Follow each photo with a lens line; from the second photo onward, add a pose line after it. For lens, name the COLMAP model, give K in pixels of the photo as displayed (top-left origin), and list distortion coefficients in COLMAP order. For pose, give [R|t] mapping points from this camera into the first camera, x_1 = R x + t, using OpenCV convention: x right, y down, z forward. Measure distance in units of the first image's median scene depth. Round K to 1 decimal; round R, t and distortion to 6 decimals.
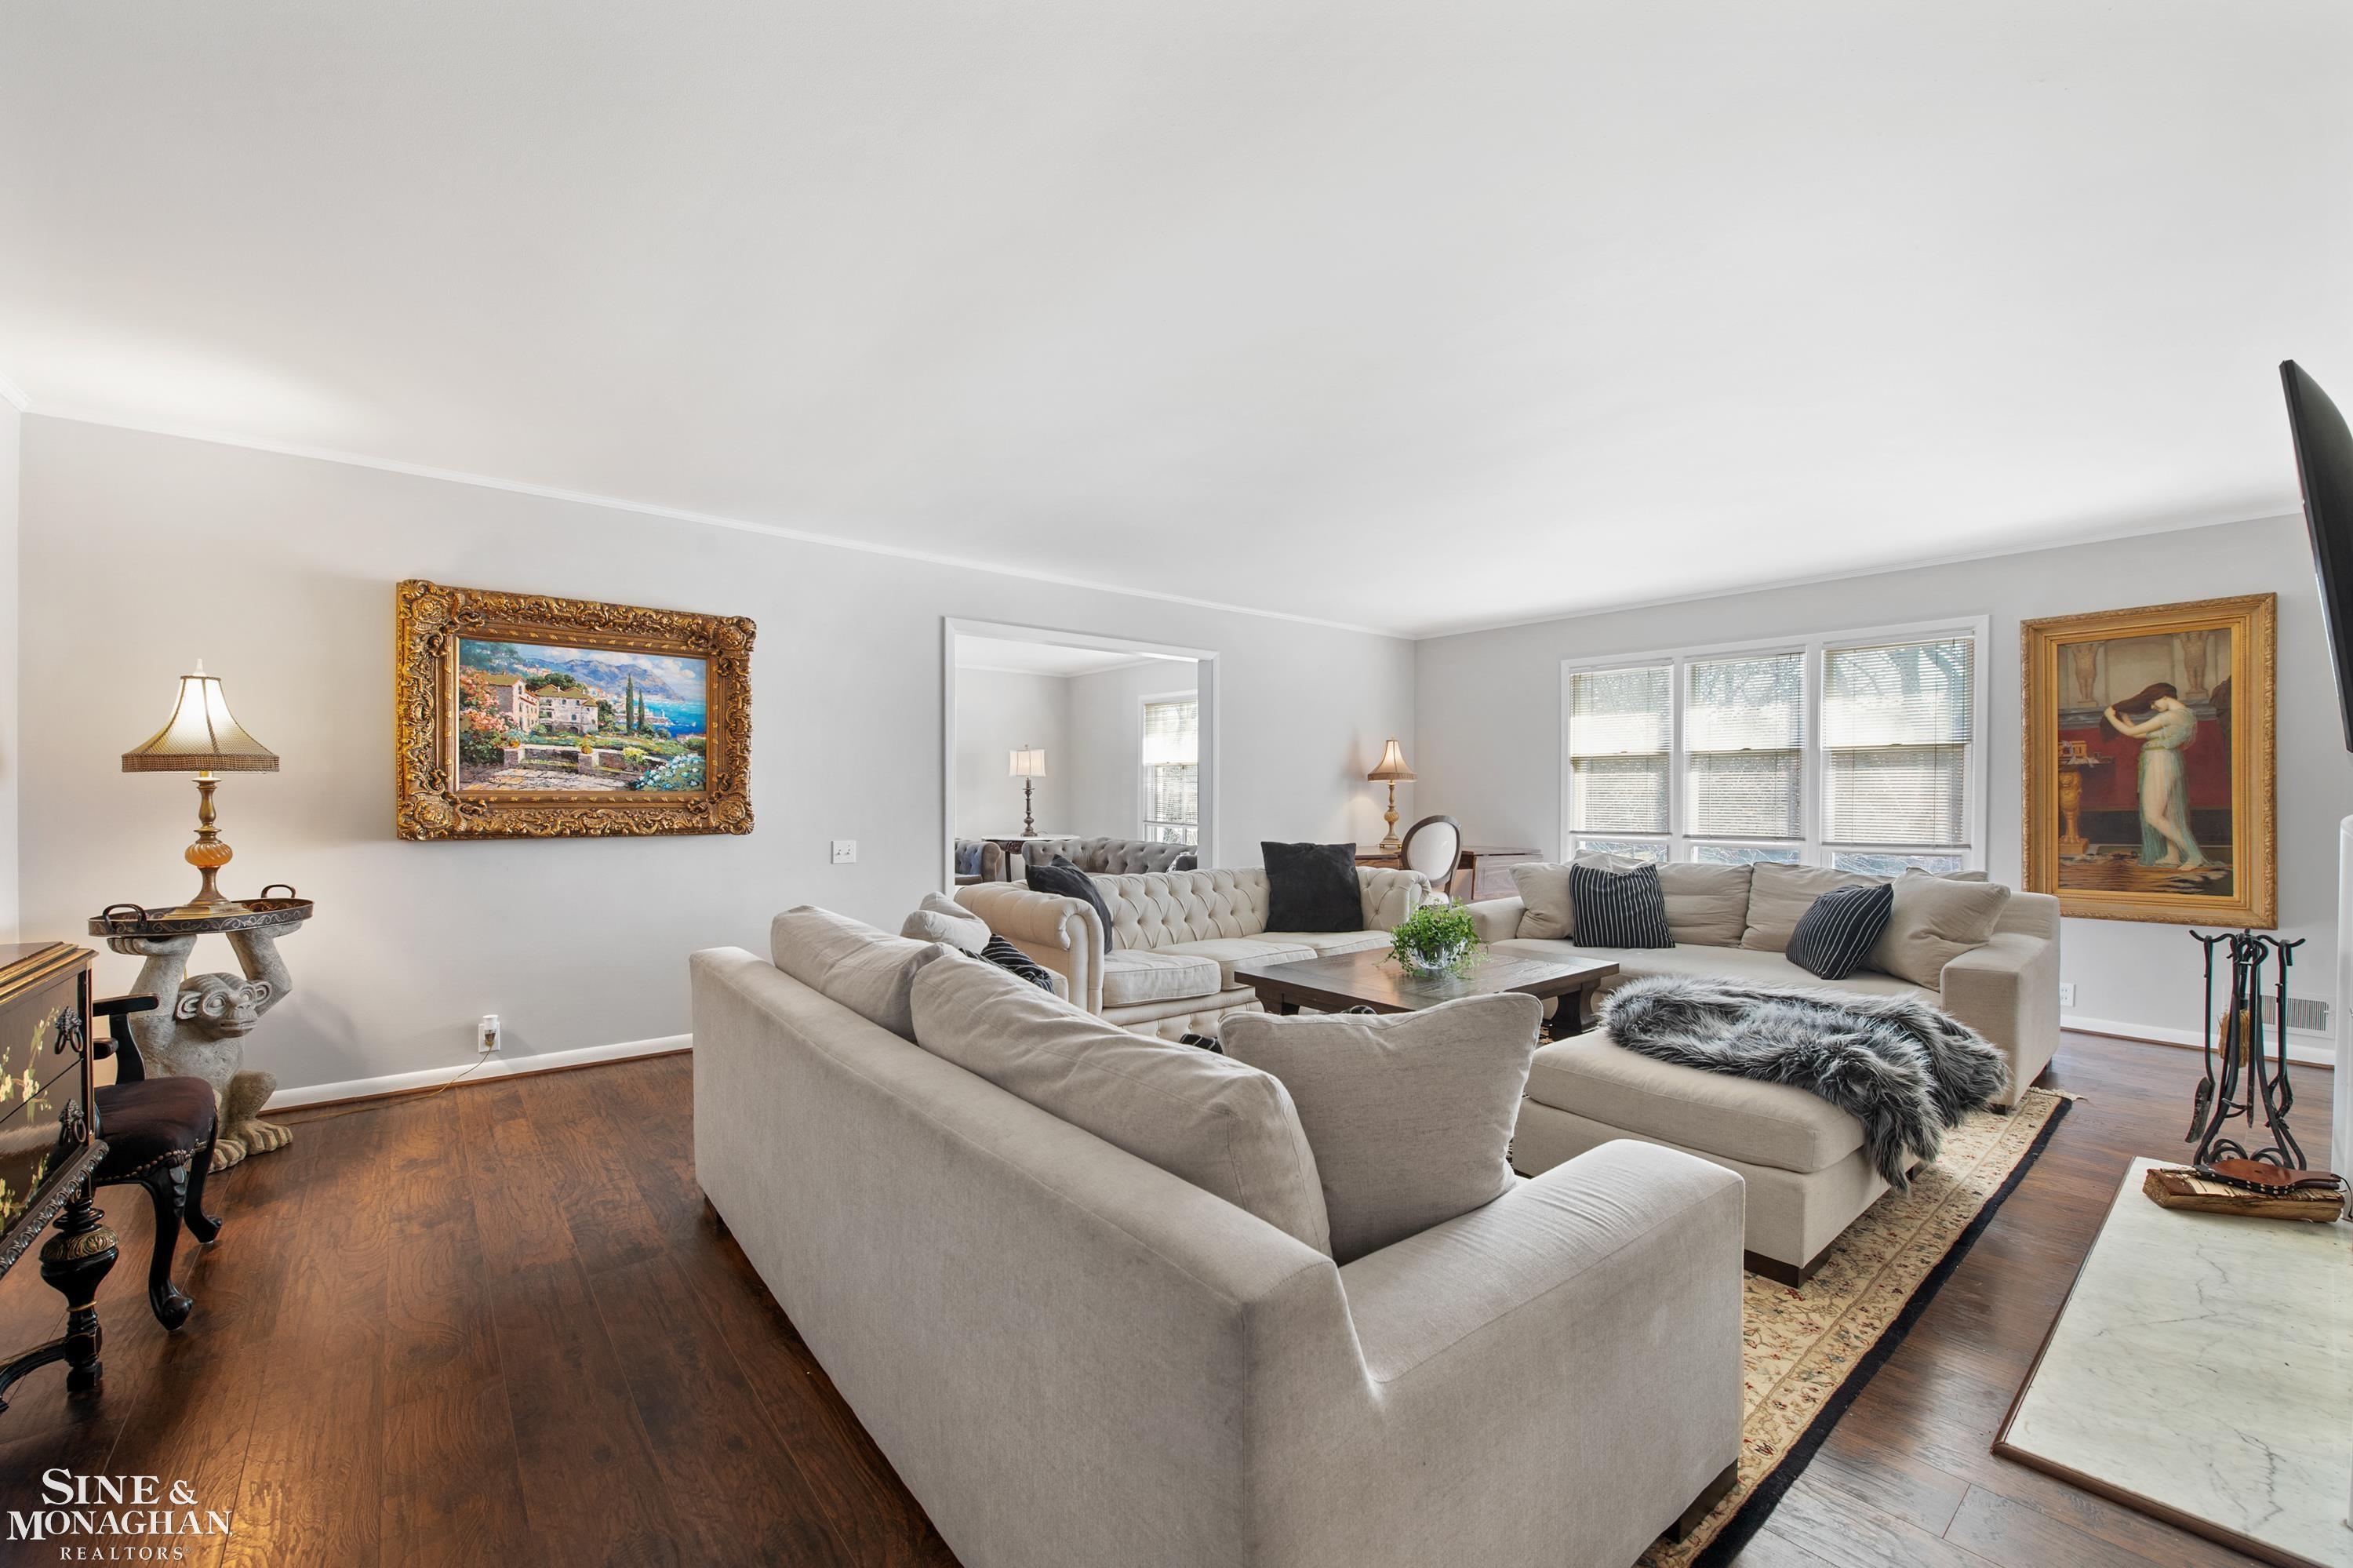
lens RADIAL K [[944.4, 0, 1178.5], [0, 944.4, 789.9], [0, 0, 1]] dist [-0.012151, -0.002141]
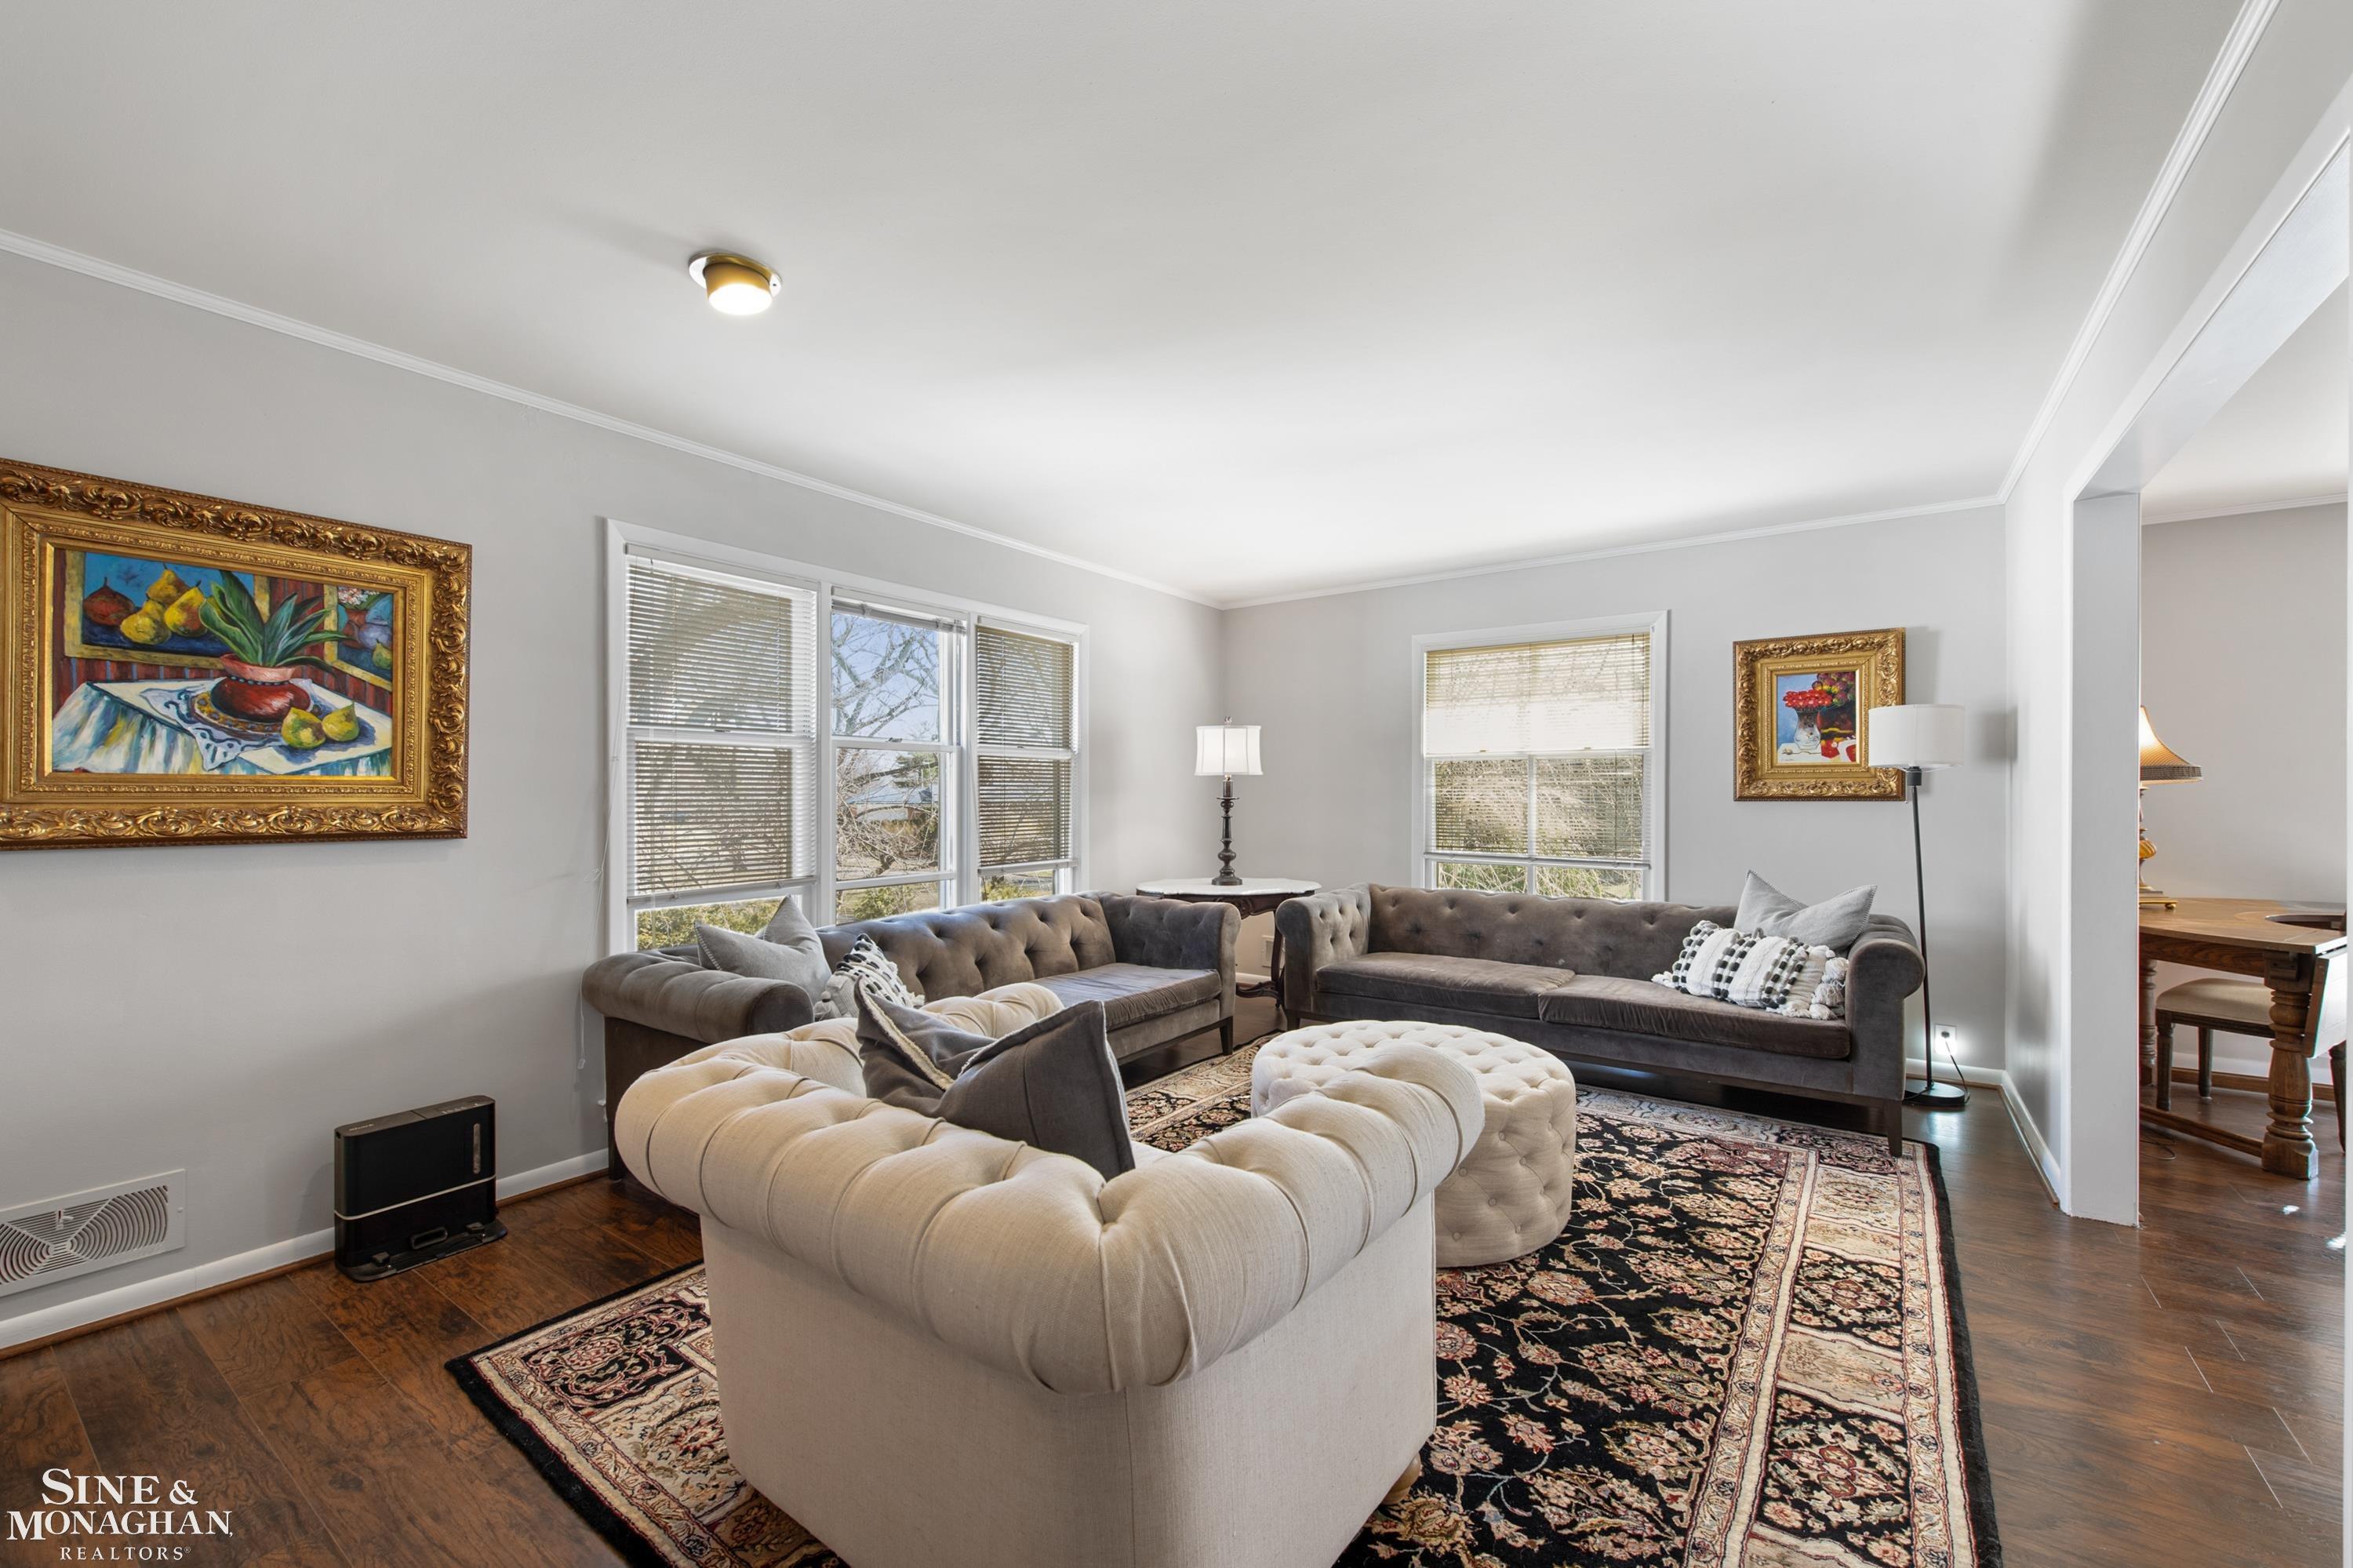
lens RADIAL K [[944.4, 0, 1195.1], [0, 944.4, 786.1], [0, 0, 1]] dist [-0.012151, -0.002141]
pose [[0.963679, 0.001397, 0.267059, -0.324643], [-0.000691, 0.999996, -0.002739, -0.006528], [-0.267061, 0.002455, 0.963676, 0.477762]]
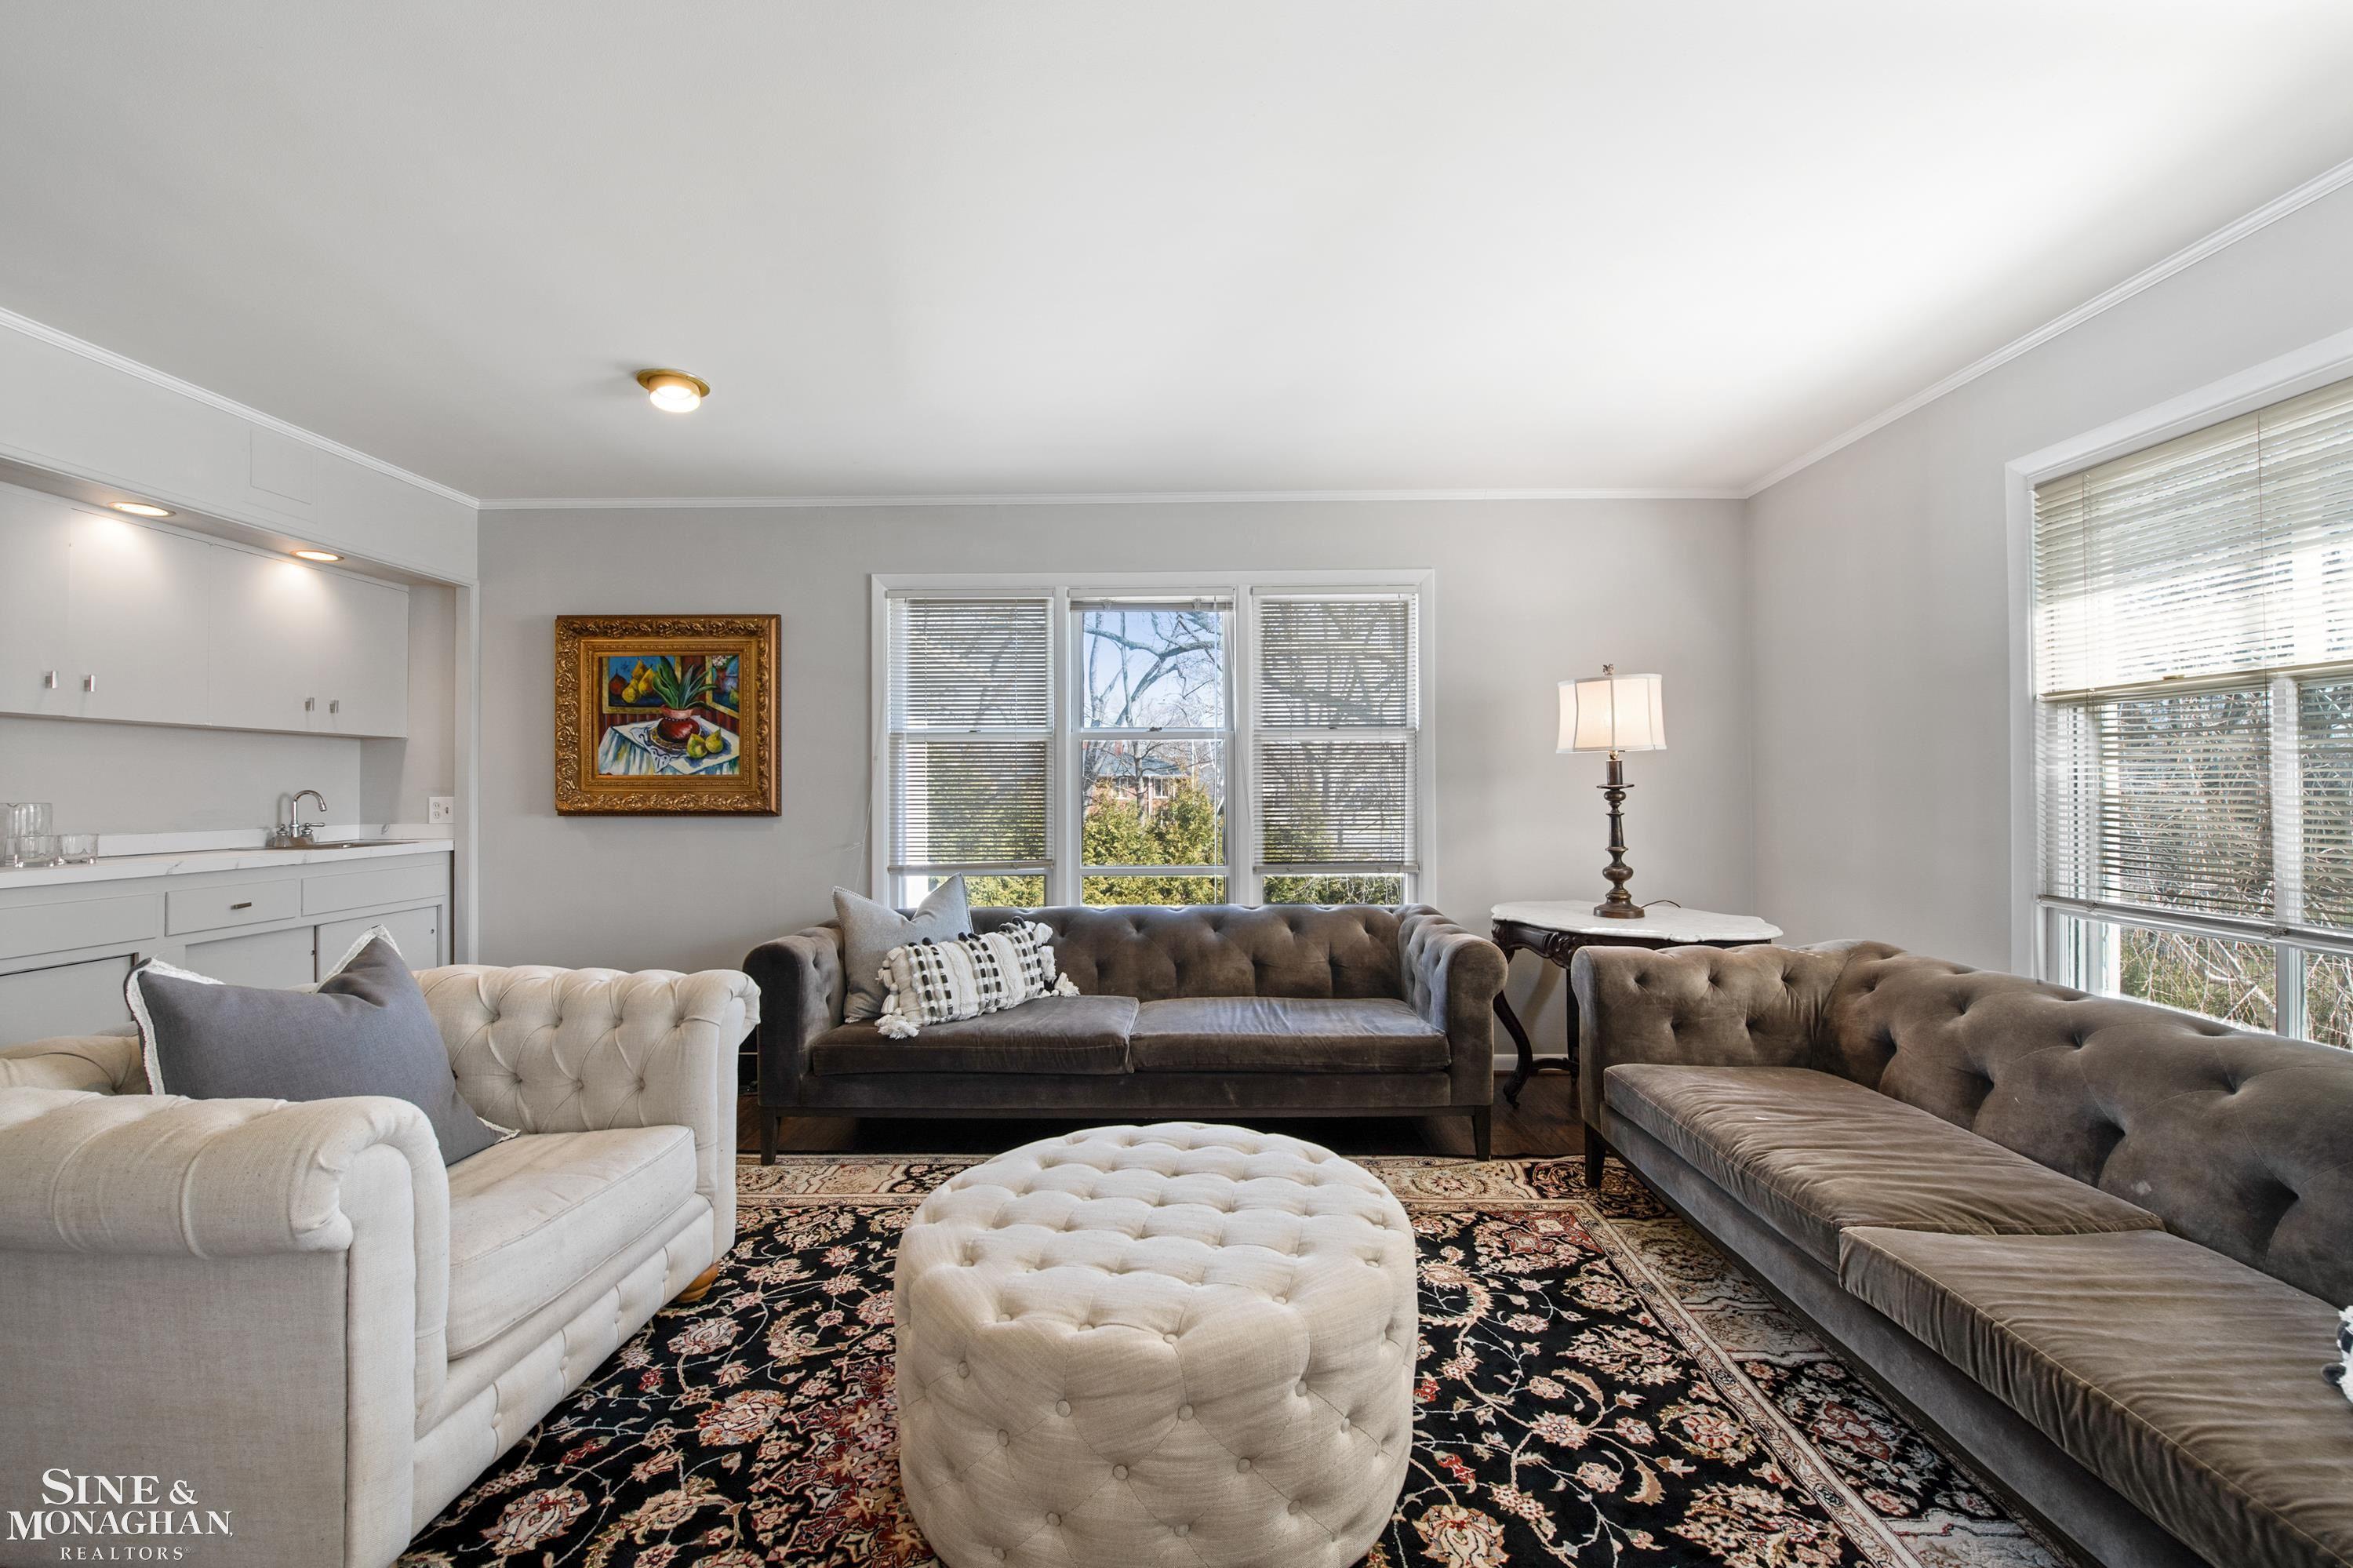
lens RADIAL K [[944.4, 0, 1166.8], [0, 944.4, 777.9], [0, 0, 1]] dist [-0.012151, -0.002141]
pose [[0.755403, -0.016028, -0.655064, -0.051297], [0.009059, 0.999861, -0.014017, -0.000613], [0.655198, 0.004654, 0.755443, 0.612481]]
